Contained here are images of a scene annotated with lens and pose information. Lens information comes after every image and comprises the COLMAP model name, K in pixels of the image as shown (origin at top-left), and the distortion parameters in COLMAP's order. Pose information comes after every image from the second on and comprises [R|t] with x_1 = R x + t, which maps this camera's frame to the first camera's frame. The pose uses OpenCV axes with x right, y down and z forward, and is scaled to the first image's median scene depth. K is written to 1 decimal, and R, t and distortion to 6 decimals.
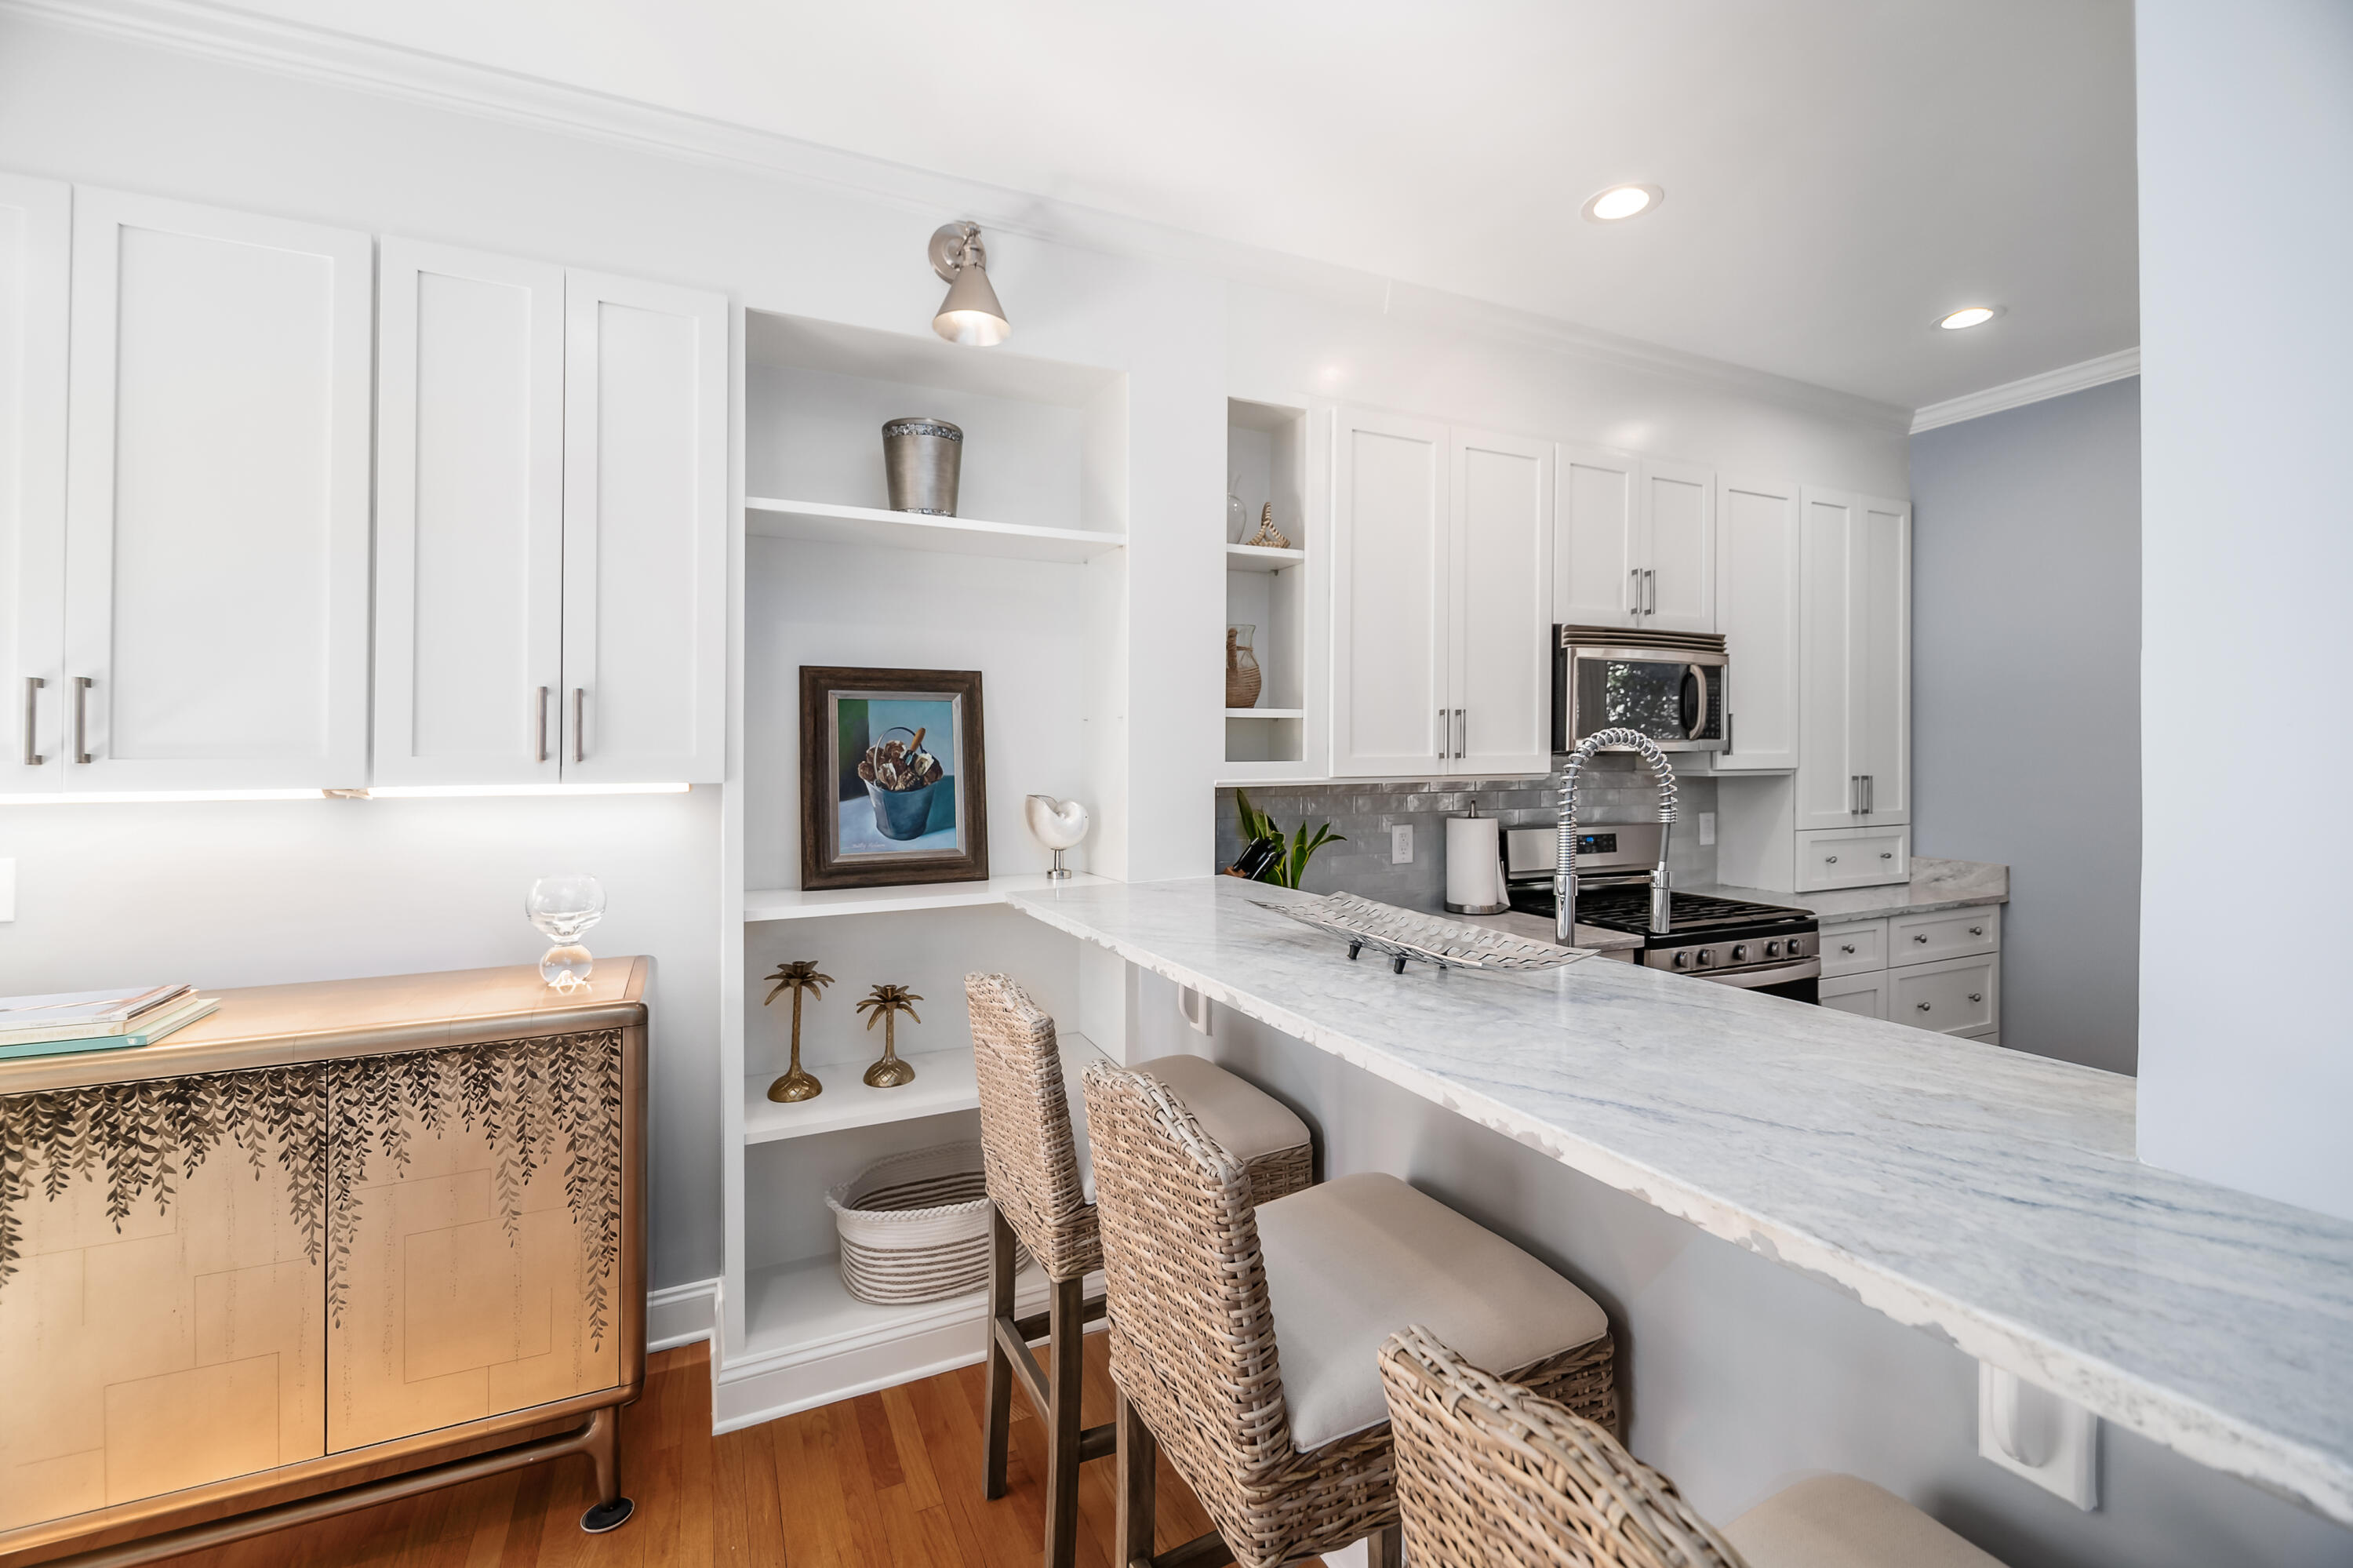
lens RADIAL K [[1010.3, 0, 1175.0], [0, 1010.3, 755.8], [0, 0, 1]] dist [0.014947, -0.011505]
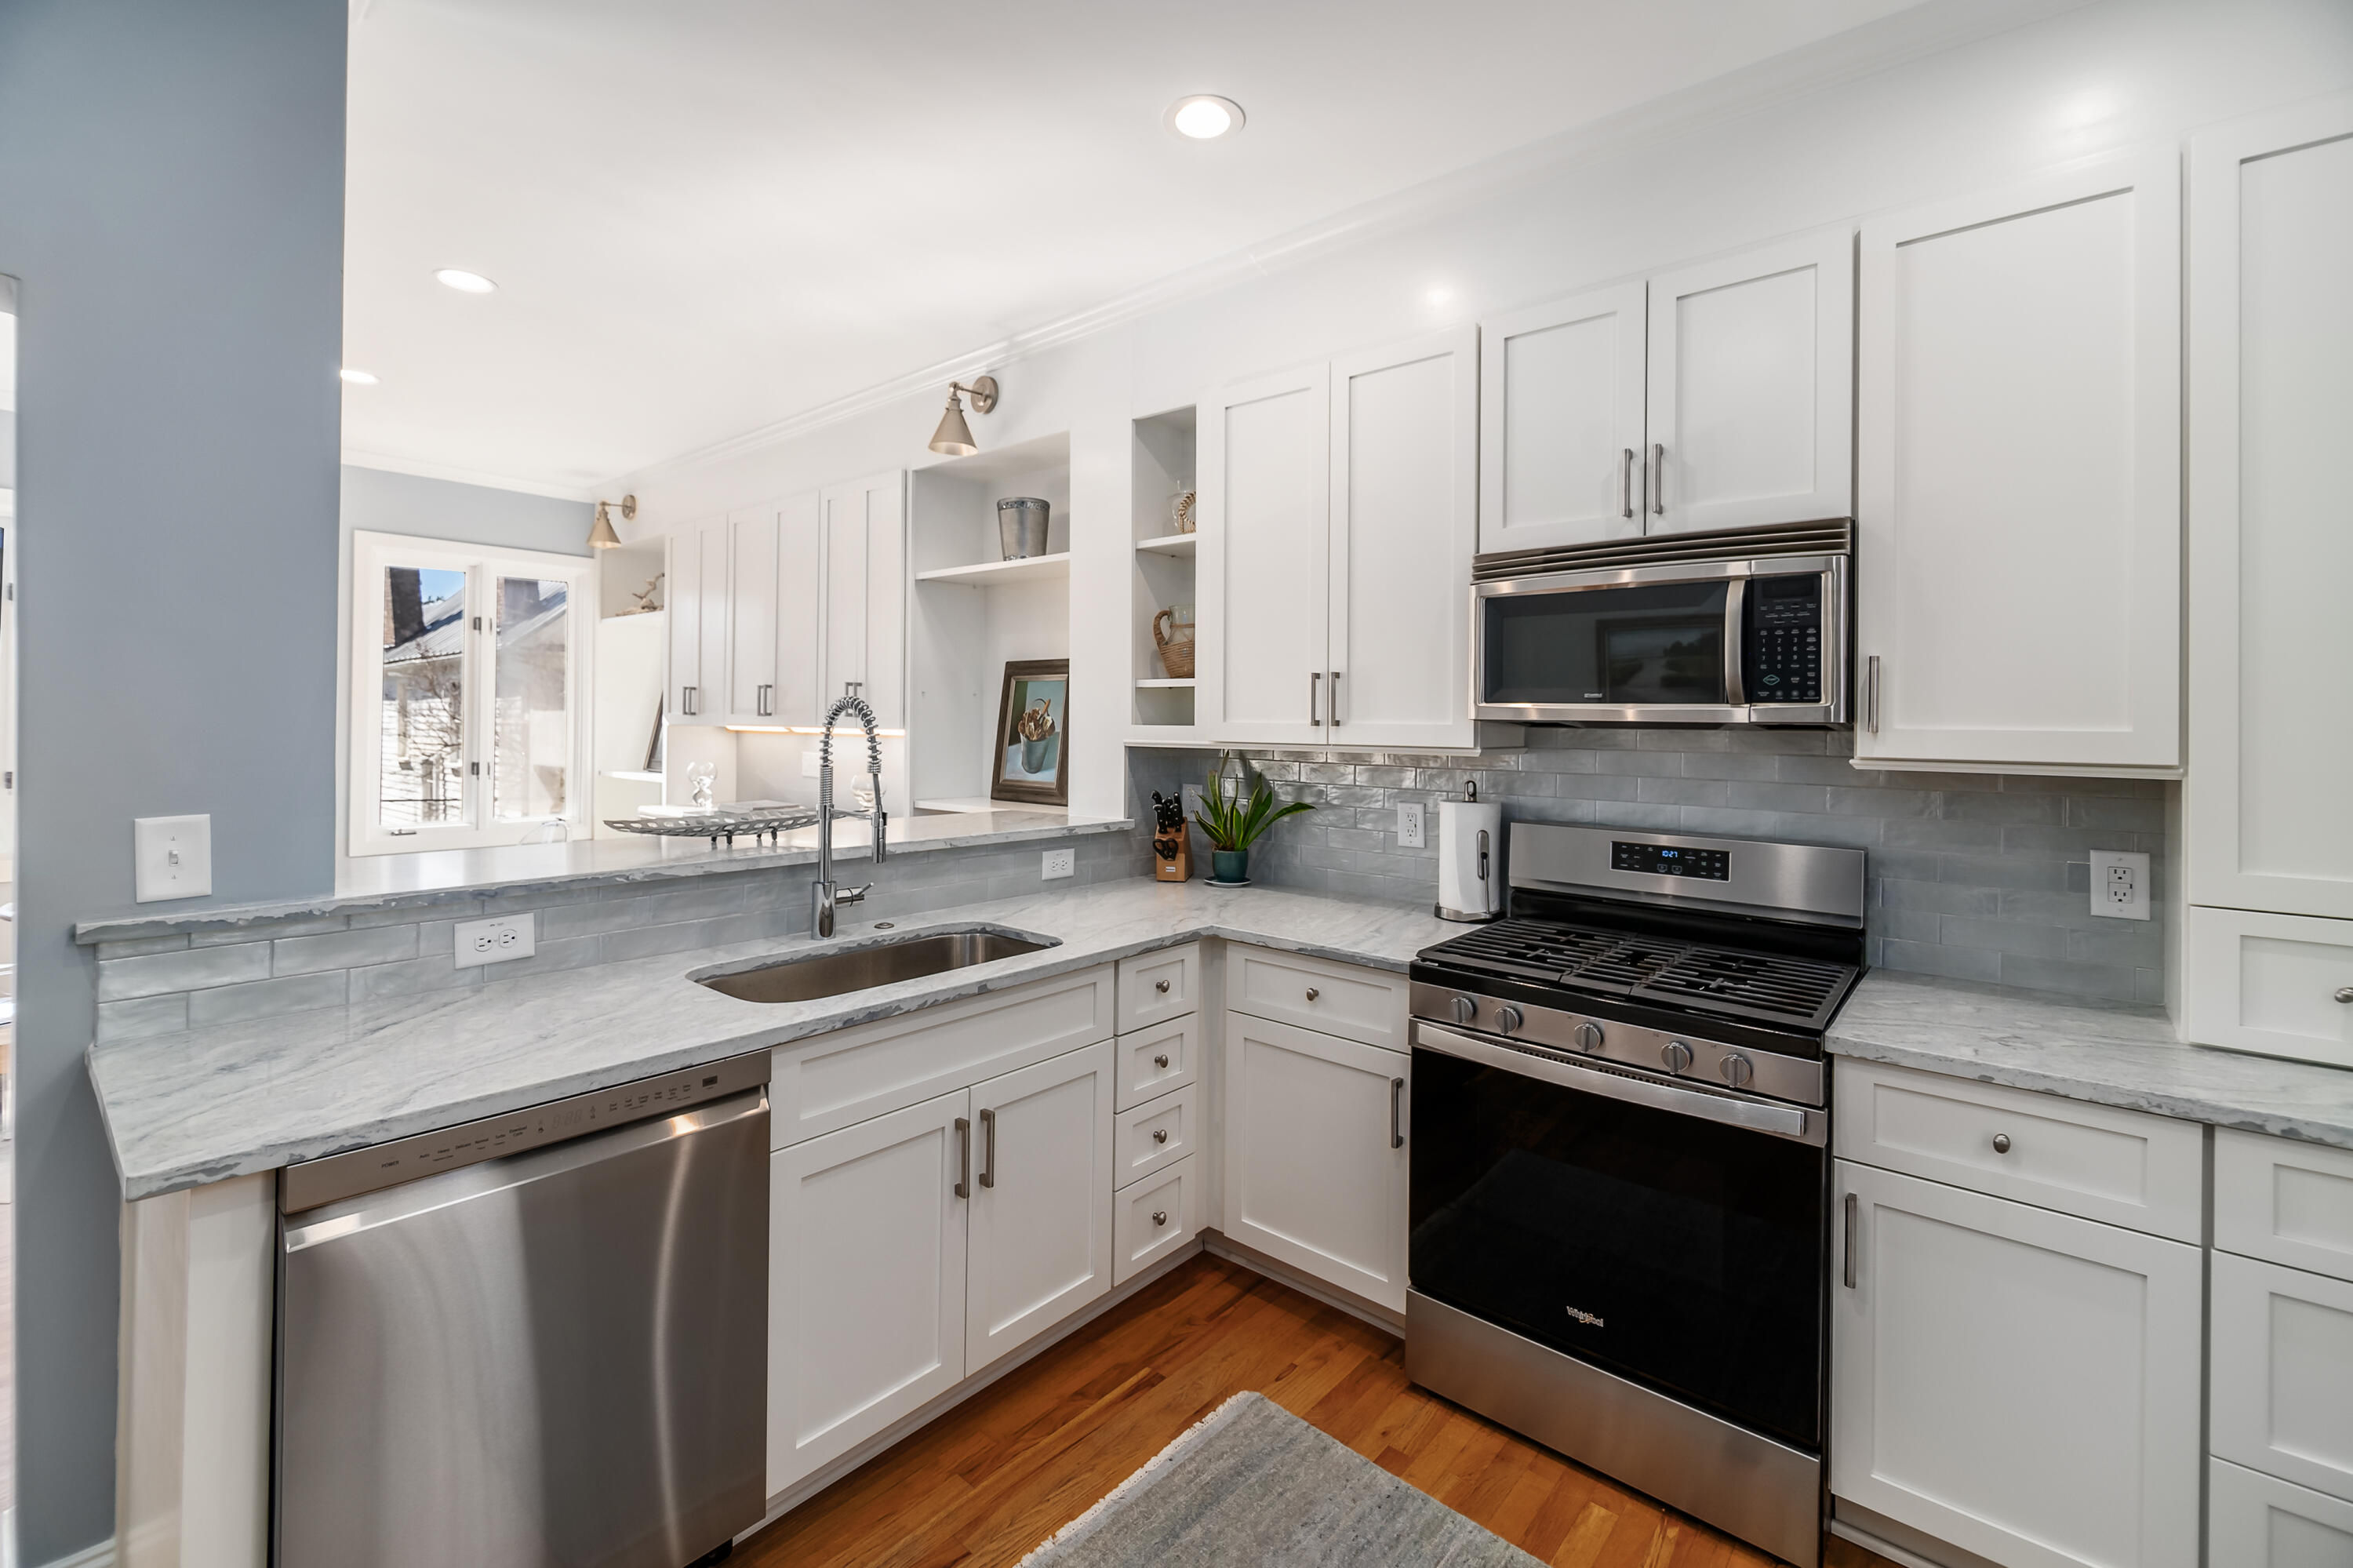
lens RADIAL K [[998.7, 0, 1179.5], [0, 998.7, 710.6], [0, 0, 1]] dist [0.017665, -0.011388]
pose [[0.414314, -0.000900, -0.910134, 1.216456], [-0.015224, 0.999853, -0.007919, -0.002290], [0.910007, 0.017137, 0.414239, 0.595474]]
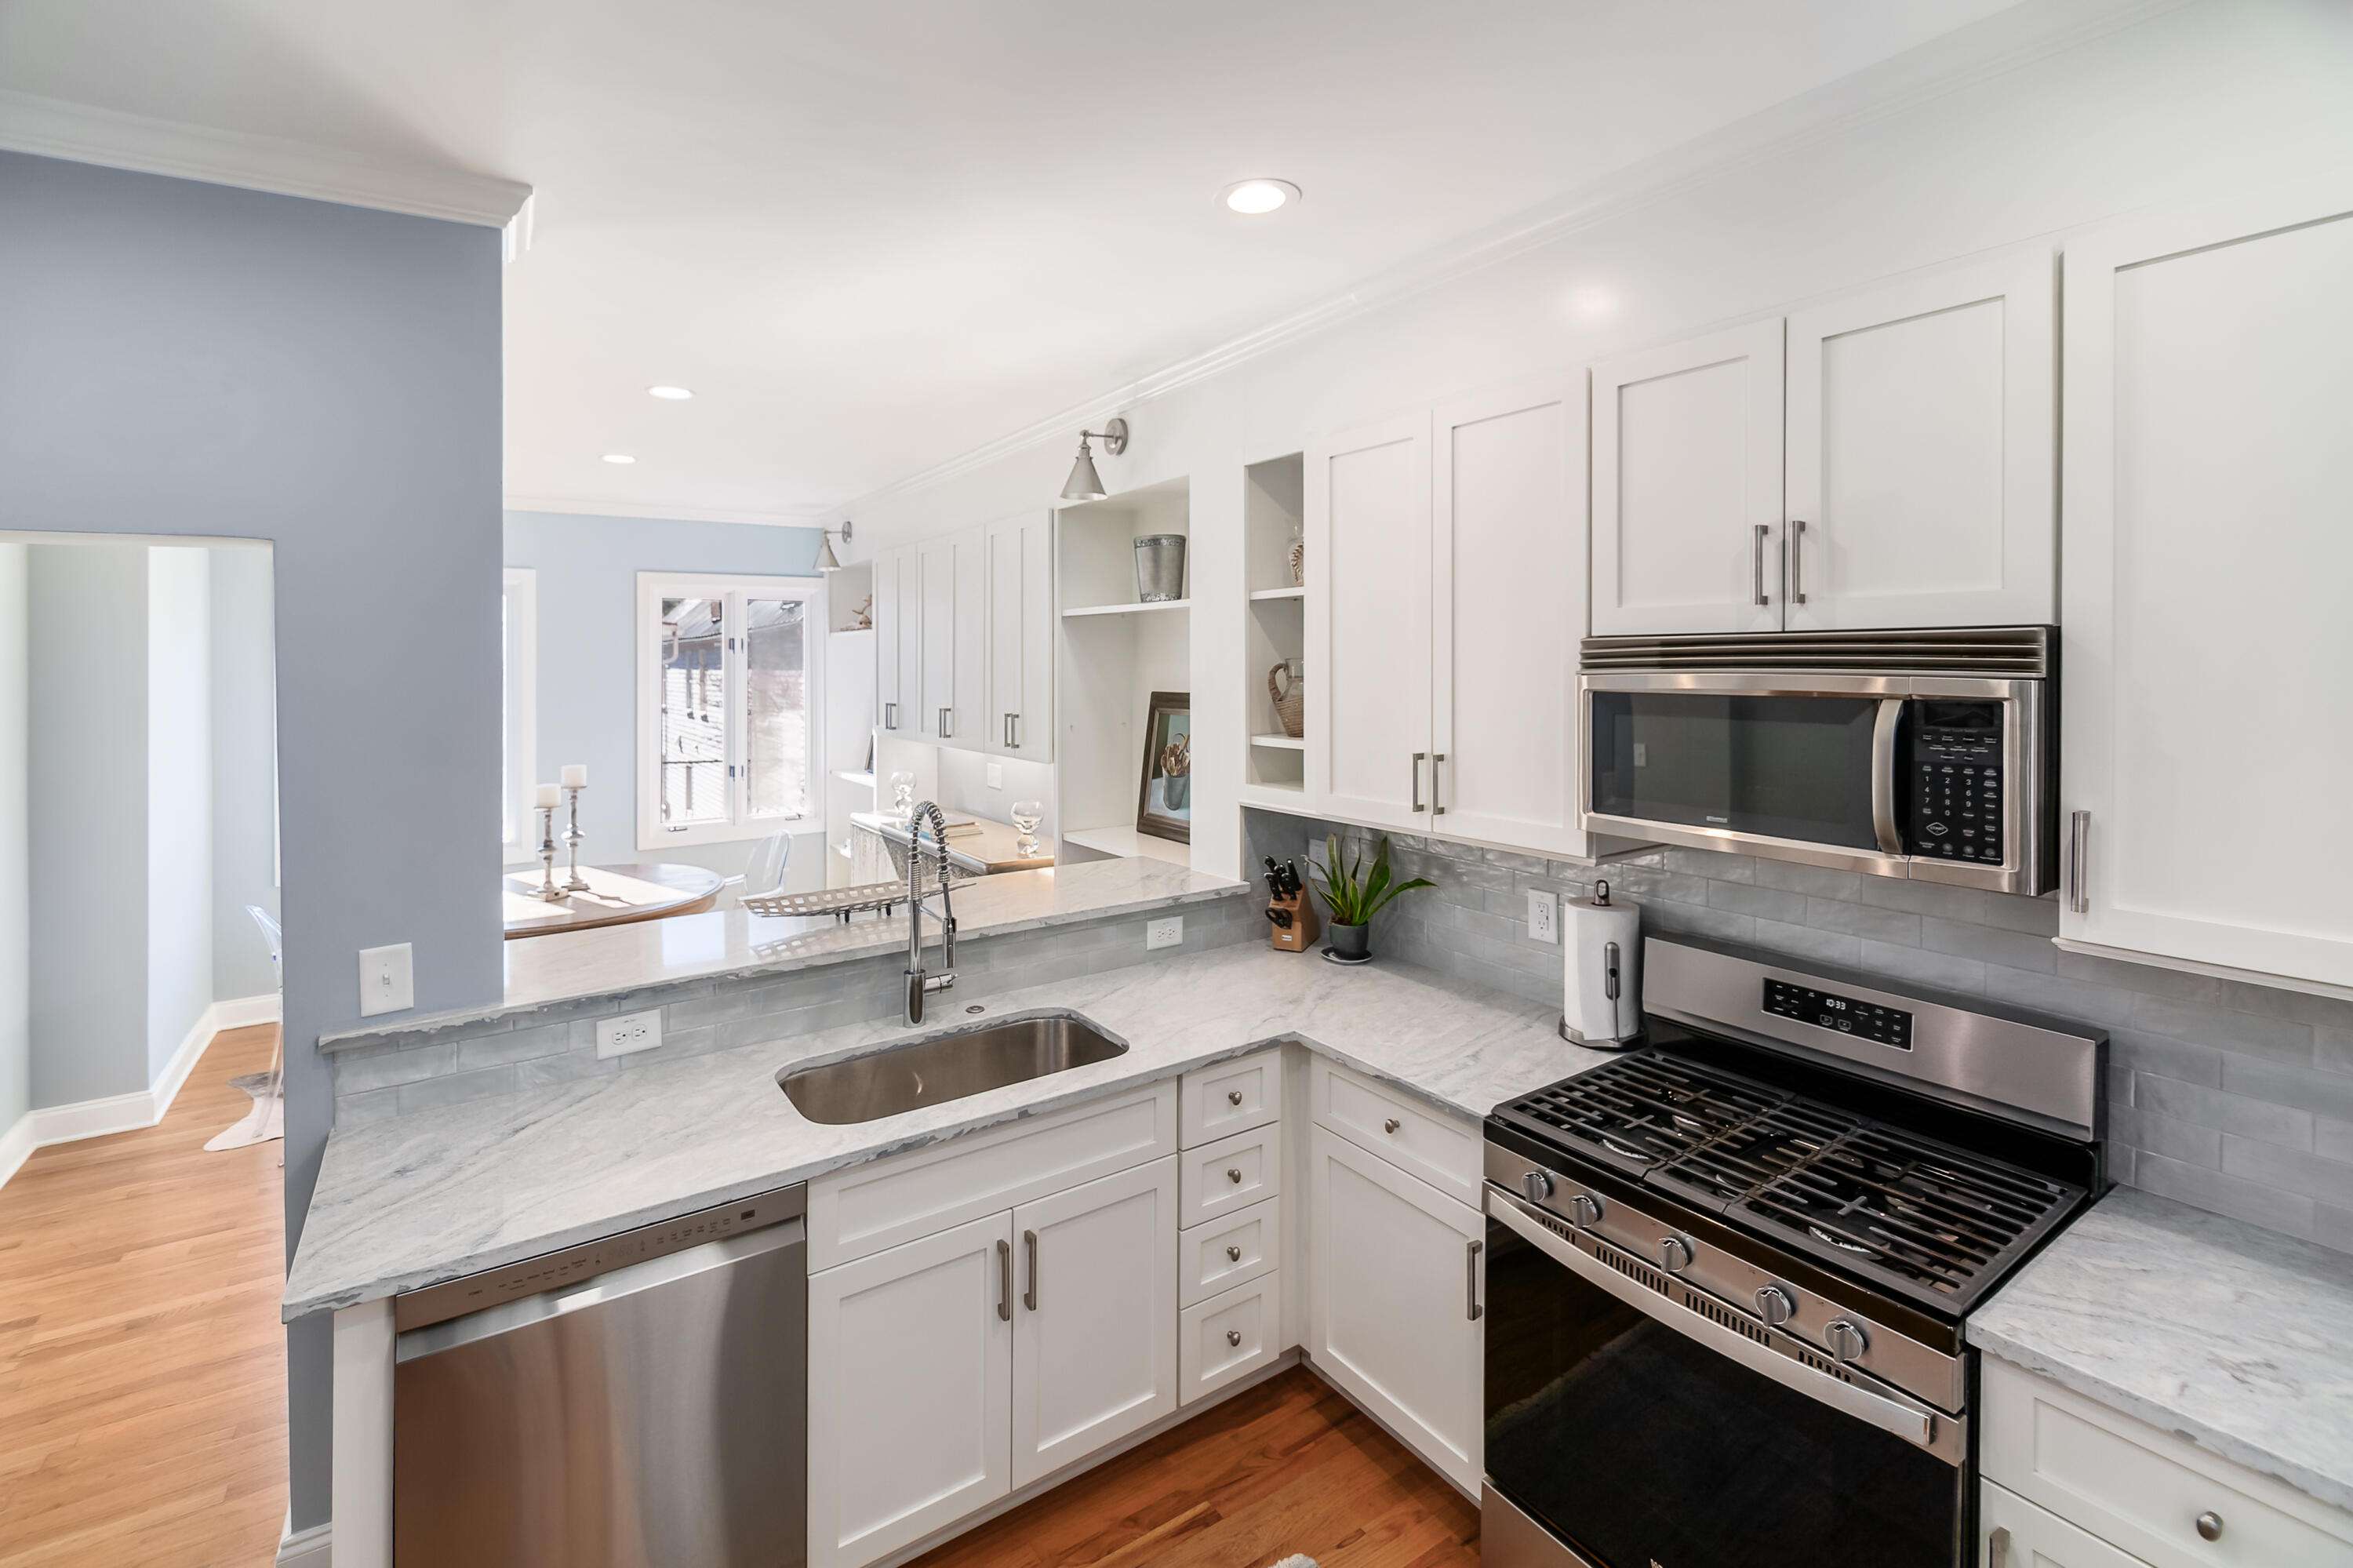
lens RADIAL K [[1019.7, 0, 1124.5], [0, 1019.7, 659.0], [0, 0, 1]] dist [0.010284, -0.006024]
pose [[0.131307, 0.000792, -0.991341, 1.263053], [0.005997, 0.999981, 0.001593, -0.147929], [0.991324, -0.006154, 0.131300, 0.749754]]
